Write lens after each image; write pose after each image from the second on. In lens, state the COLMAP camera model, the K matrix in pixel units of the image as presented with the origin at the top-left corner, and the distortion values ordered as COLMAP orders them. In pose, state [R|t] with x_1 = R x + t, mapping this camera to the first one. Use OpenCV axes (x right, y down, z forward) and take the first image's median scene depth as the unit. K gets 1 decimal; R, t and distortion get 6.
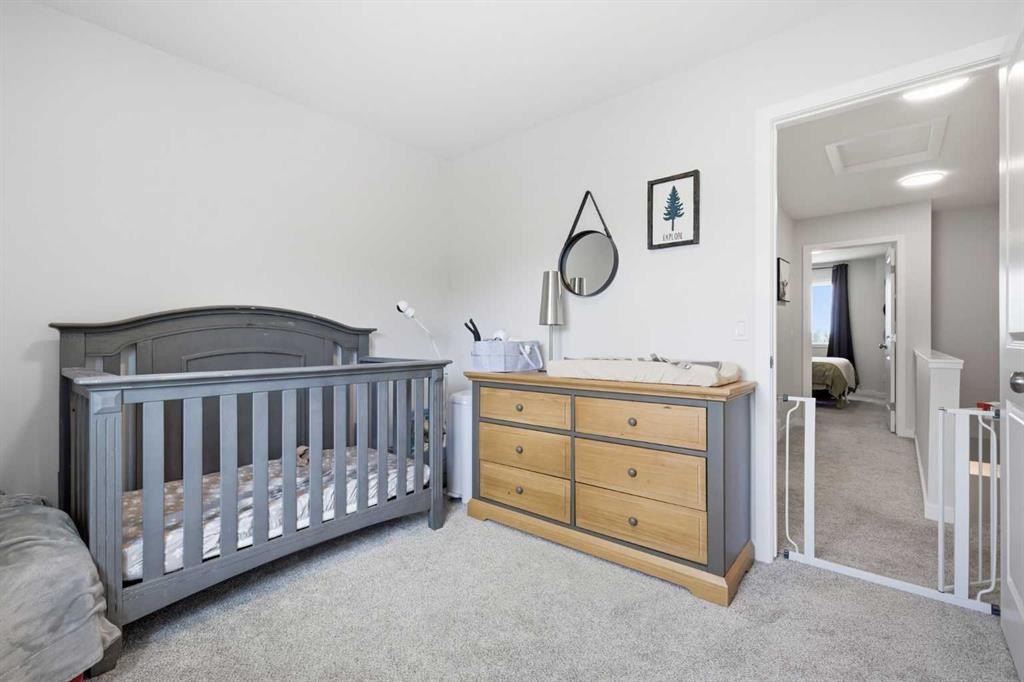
lens RADIAL K [[441.7, 0, 509.7], [0, 441.7, 334.4], [0, 0, 1]] dist [0.000881, 0.000027]
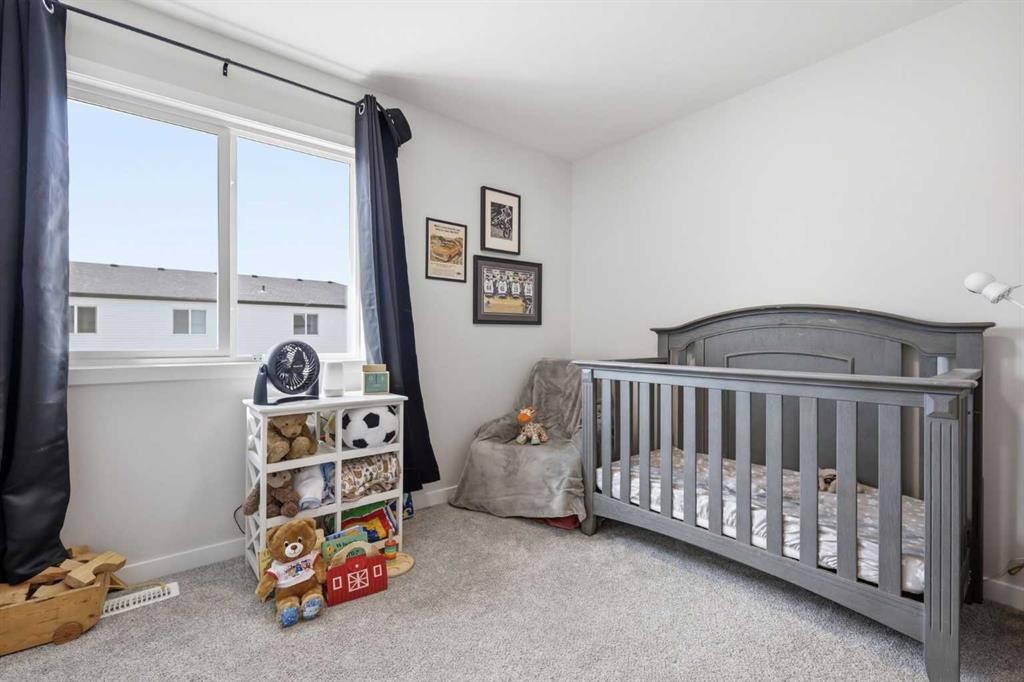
lens RADIAL K [[441.7, 0, 509.7], [0, 441.7, 334.4], [0, 0, 1]] dist [0.000881, 0.000027]
pose [[-0.160097, -0.007796, -0.987070, 0.555119], [0.002992, 0.999960, -0.008384, 0.007789], [0.987097, -0.004296, -0.160067, 0.683138]]
